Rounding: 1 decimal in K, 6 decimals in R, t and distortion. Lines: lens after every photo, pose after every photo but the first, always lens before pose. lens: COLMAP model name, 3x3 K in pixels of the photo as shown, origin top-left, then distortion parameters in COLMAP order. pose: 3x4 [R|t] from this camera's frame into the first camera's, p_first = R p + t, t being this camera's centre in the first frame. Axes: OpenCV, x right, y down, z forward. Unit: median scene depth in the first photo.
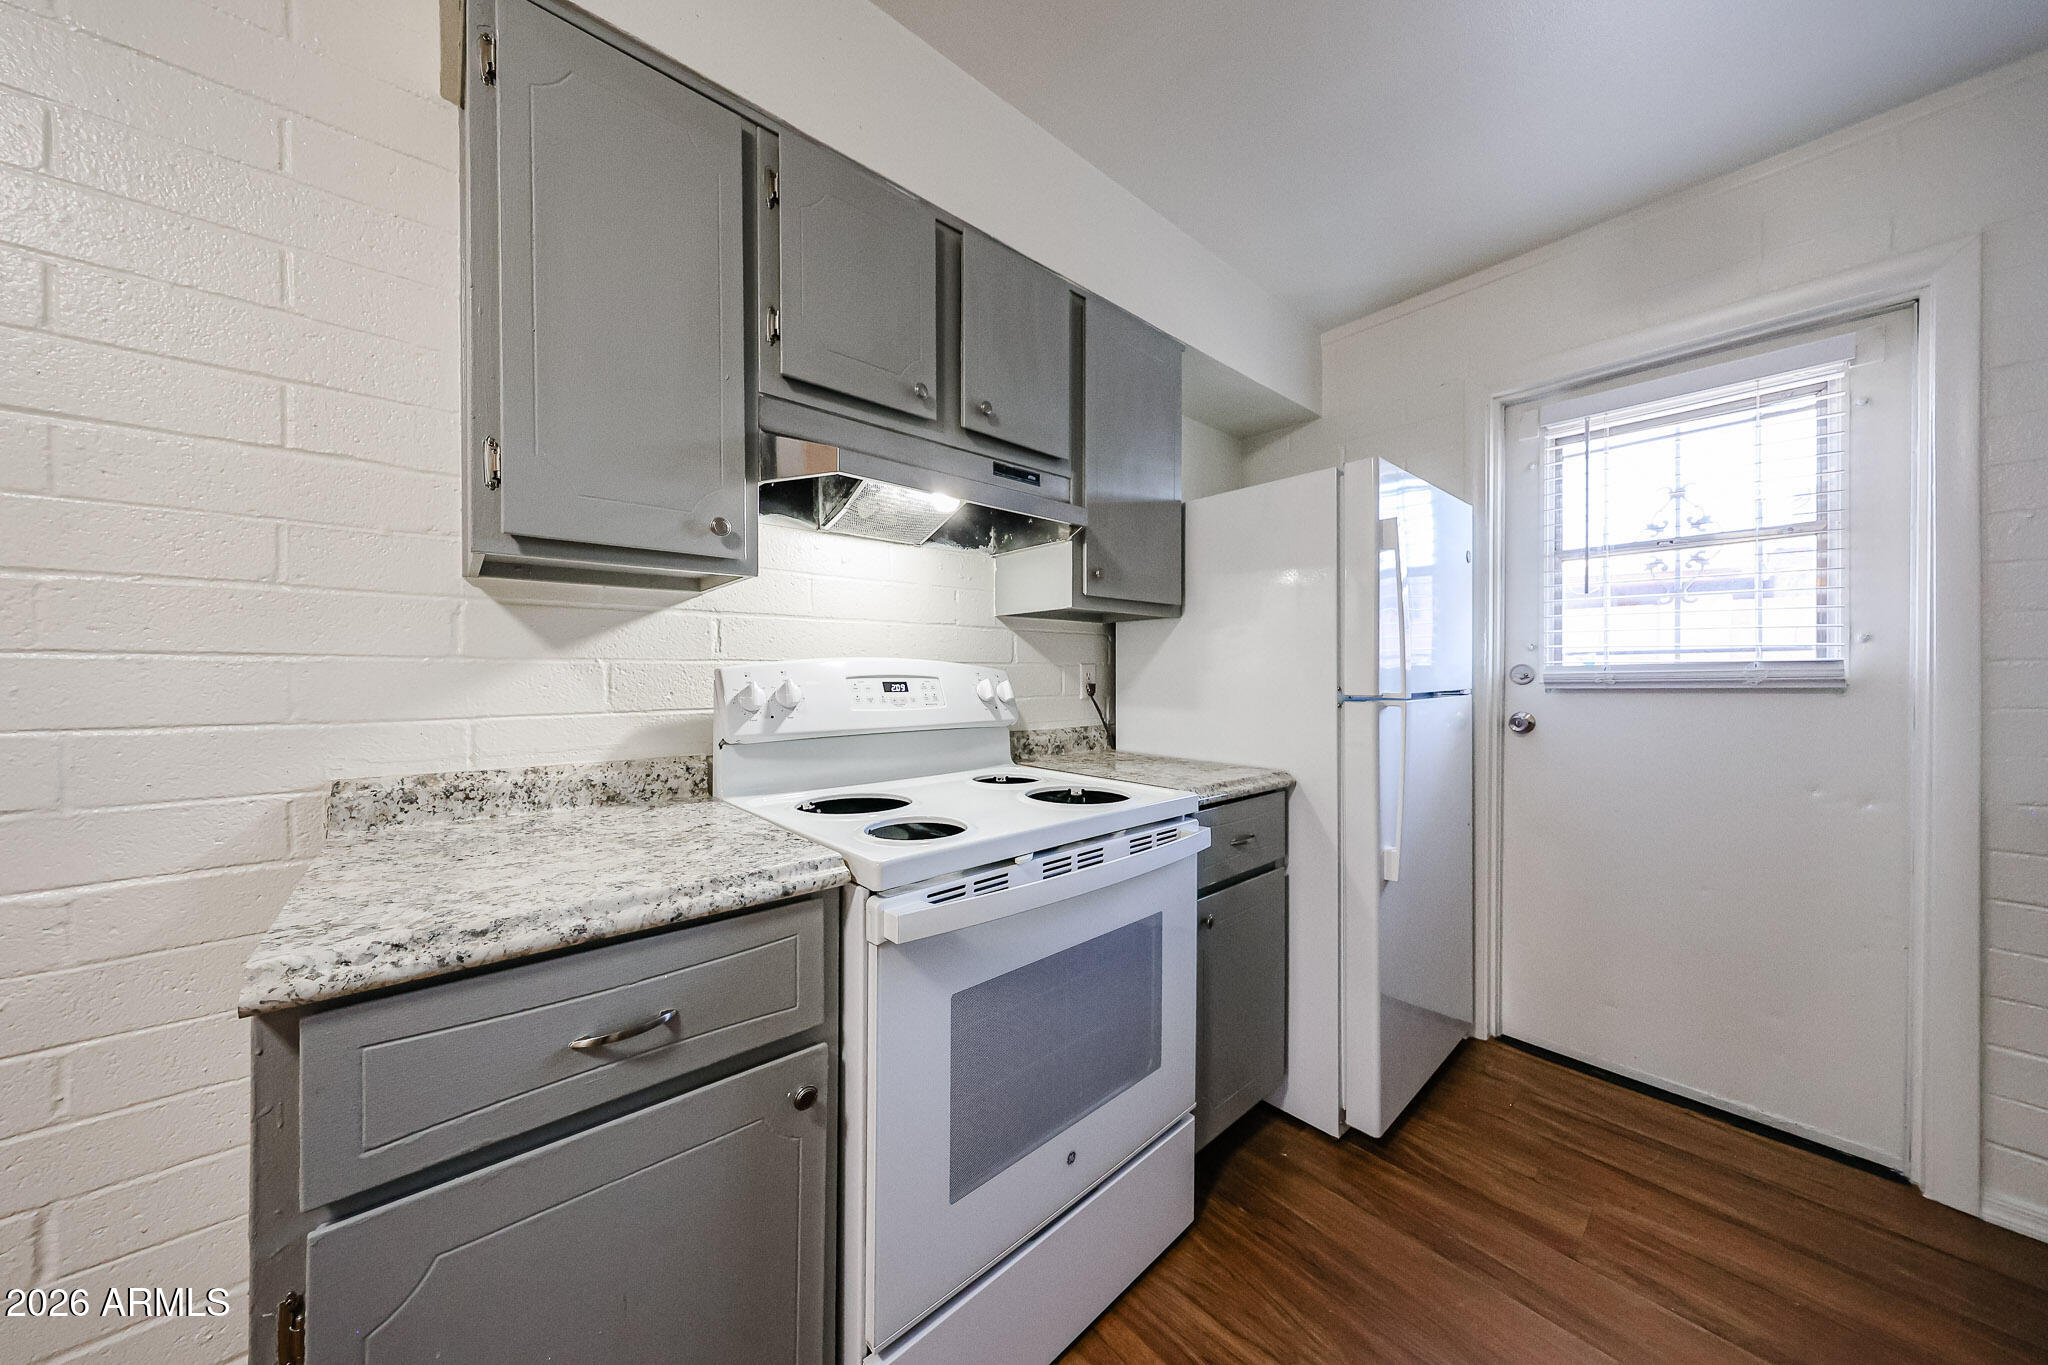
lens RADIAL K [[663.0, 0, 1017.1], [0, 663.0, 677.1], [0, 0, 1]] dist [0.003606, -0.000473]
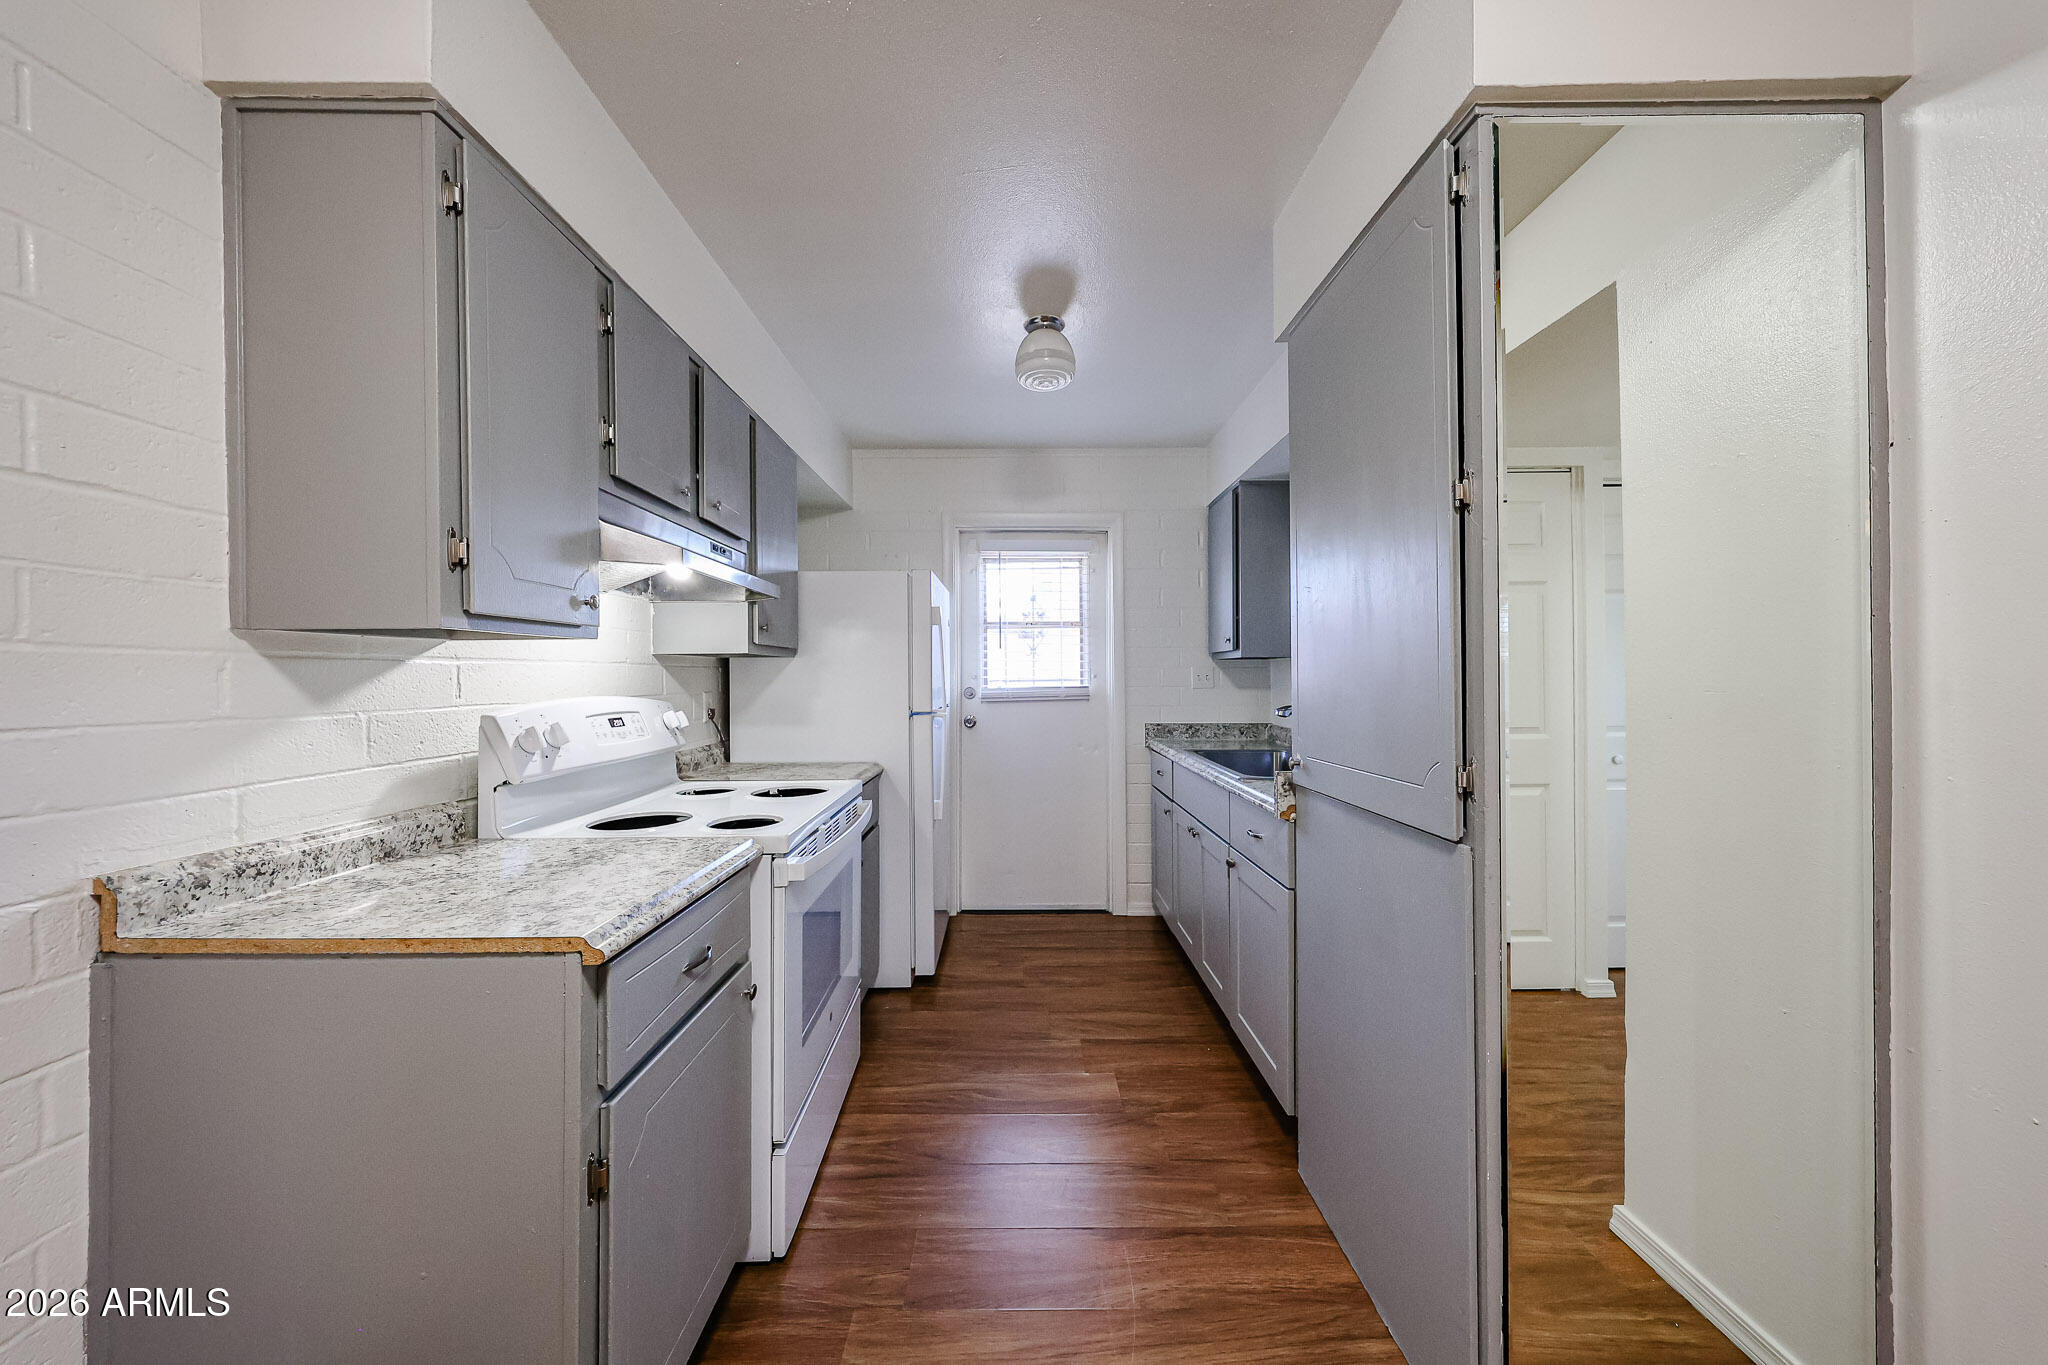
lens RADIAL K [[663.0, 0, 1022.0], [0, 663.0, 676.5], [0, 0, 1]] dist [0.003606, -0.000473]
pose [[0.652176, -0.002966, 0.758062, -0.567153], [0.008415, 0.999959, -0.003327, -0.051905], [-0.758021, 0.008548, 0.652174, -0.265142]]
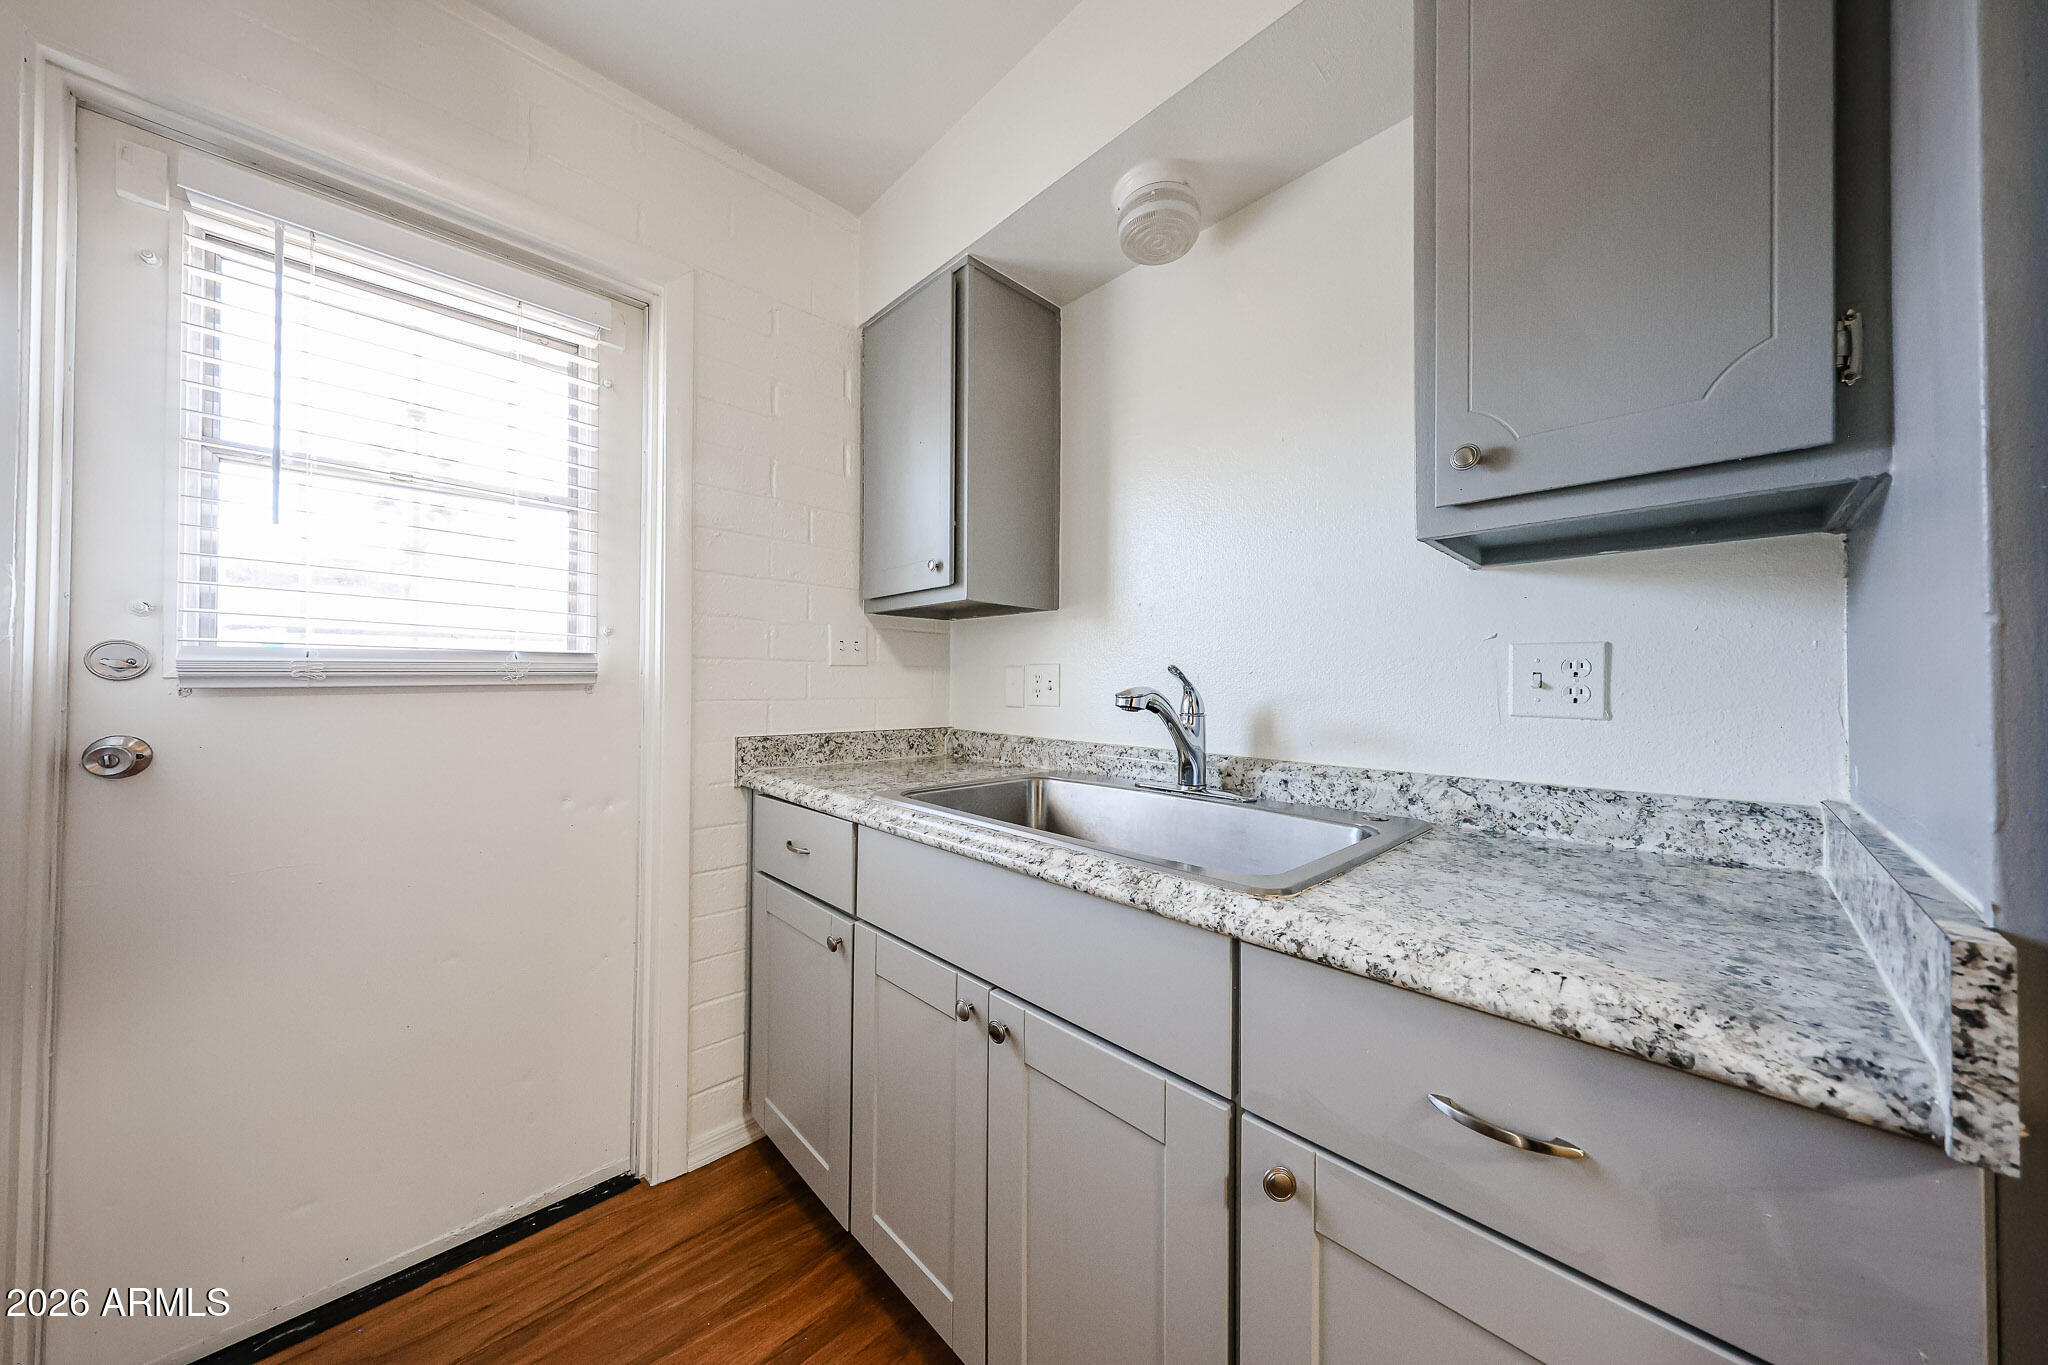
lens RADIAL K [[663.0, 0, 1027.0], [0, 663.0, 677.7], [0, 0, 1]] dist [0.003606, -0.000473]
pose [[-0.051152, 0.008662, 0.998653, 0.291447], [-0.003773, 0.999954, -0.008867, 0.013965], [-0.998684, -0.004221, -0.051117, 0.446160]]
